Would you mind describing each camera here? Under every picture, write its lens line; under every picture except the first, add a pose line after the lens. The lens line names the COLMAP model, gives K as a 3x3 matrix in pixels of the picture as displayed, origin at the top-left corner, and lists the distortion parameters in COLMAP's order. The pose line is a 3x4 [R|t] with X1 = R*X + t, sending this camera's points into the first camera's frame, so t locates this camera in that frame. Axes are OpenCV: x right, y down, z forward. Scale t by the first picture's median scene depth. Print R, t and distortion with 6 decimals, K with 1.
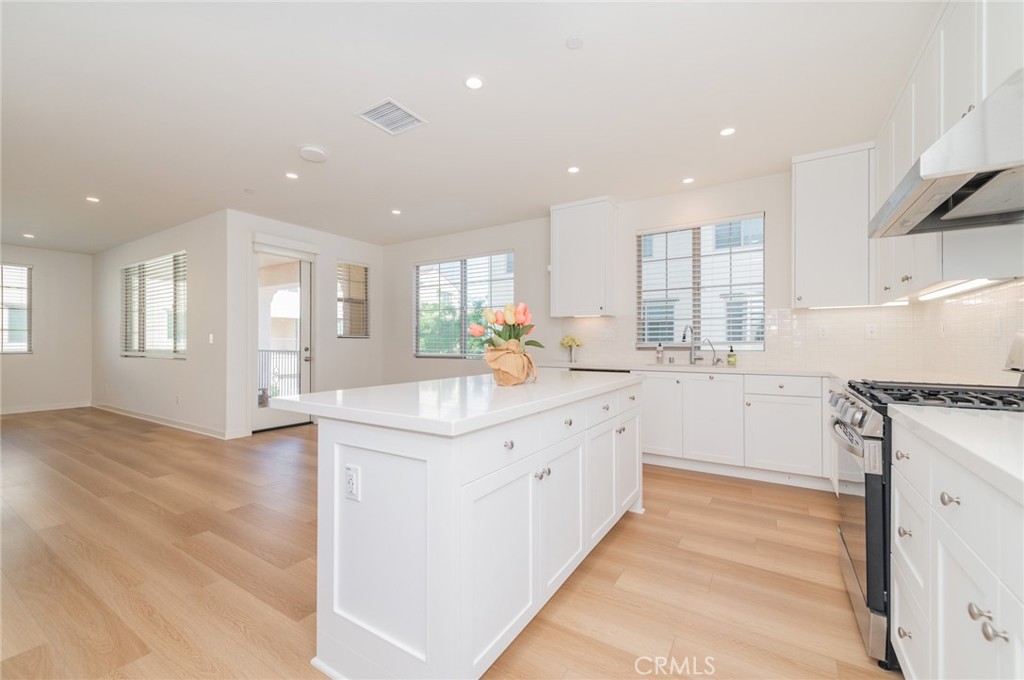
lens RADIAL K [[370.8, 0, 512.2], [0, 370.8, 342.6], [0, 0, 1]] dist [0.009799, -0.000051]
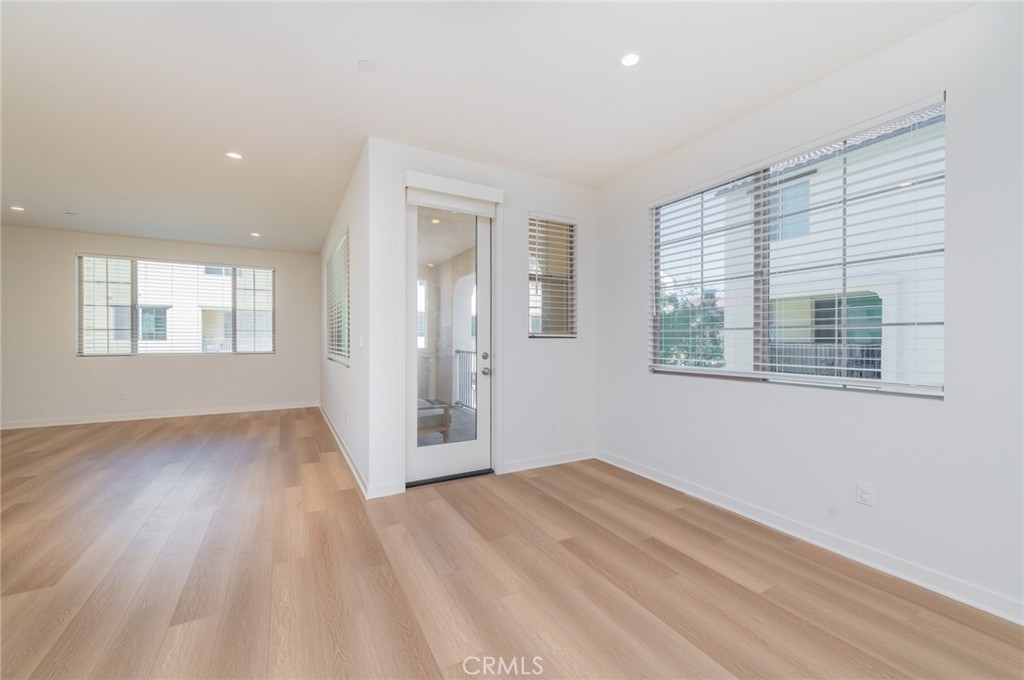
lens RADIAL K [[399.6, 0, 504.4], [0, 399.6, 339.8], [0, 0, 1]] dist [0.012544, -0.003791]
pose [[0.860172, 0.003914, -0.509989, -0.236550], [-0.004130, 0.999991, 0.000710, -0.015240], [0.509987, 0.001496, 0.860181, 0.582191]]
